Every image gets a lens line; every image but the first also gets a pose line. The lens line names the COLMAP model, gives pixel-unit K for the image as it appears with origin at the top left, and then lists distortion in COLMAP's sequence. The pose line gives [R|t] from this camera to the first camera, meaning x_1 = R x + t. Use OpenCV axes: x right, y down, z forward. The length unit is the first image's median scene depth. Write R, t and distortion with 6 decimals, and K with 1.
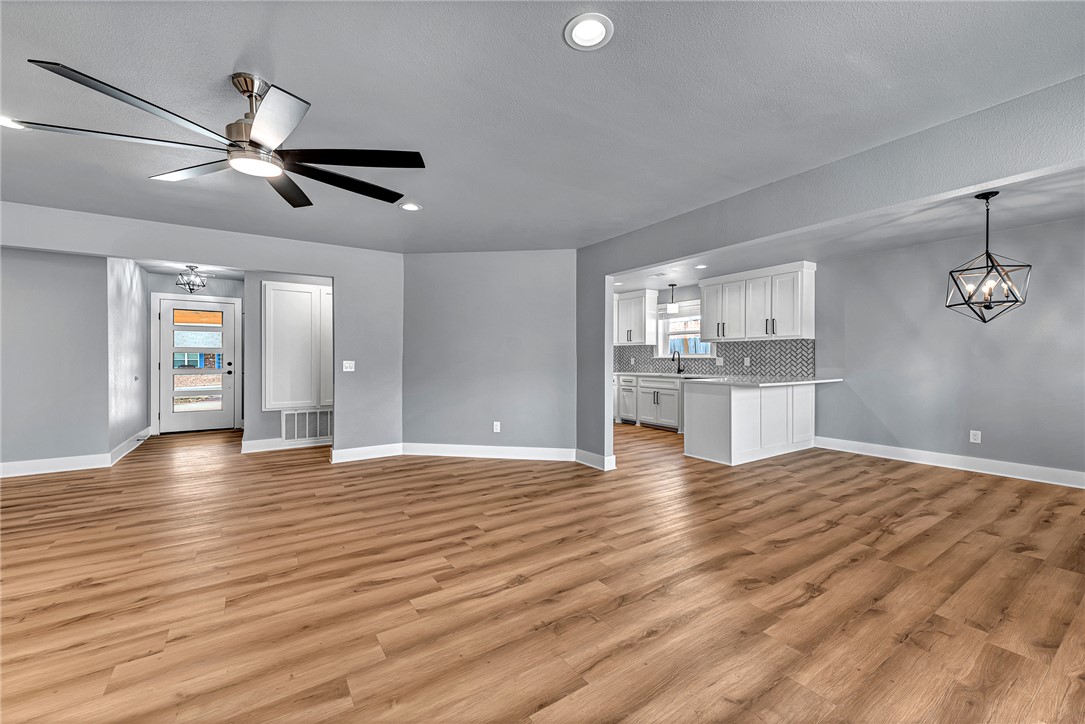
lens RADIAL K [[434.7, 0, 541.1], [0, 434.7, 363.1], [0, 0, 1]] dist [0.007117, -0.000379]
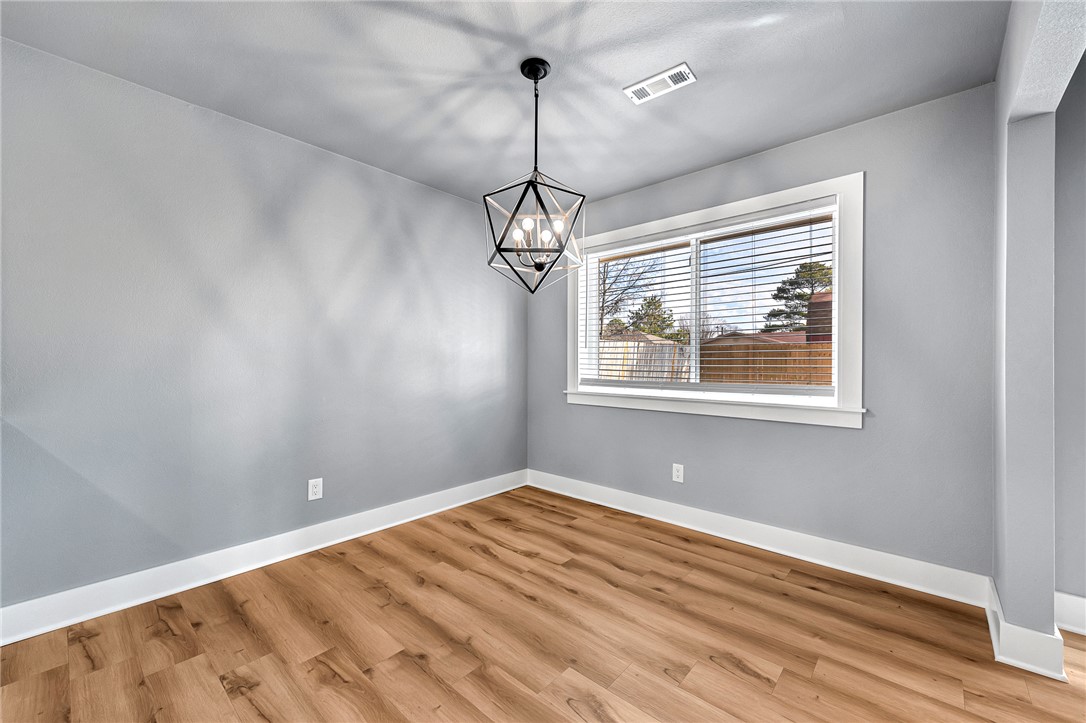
lens RADIAL K [[435.1, 0, 542.9], [0, 435.1, 359.0], [0, 0, 1]] dist [0.007117, -0.000379]
pose [[-0.248384, 0.009616, 0.968614, 0.484393], [0.005890, 0.999947, -0.008417, 0.001761], [-0.968644, 0.003614, -0.248428, 1.182158]]
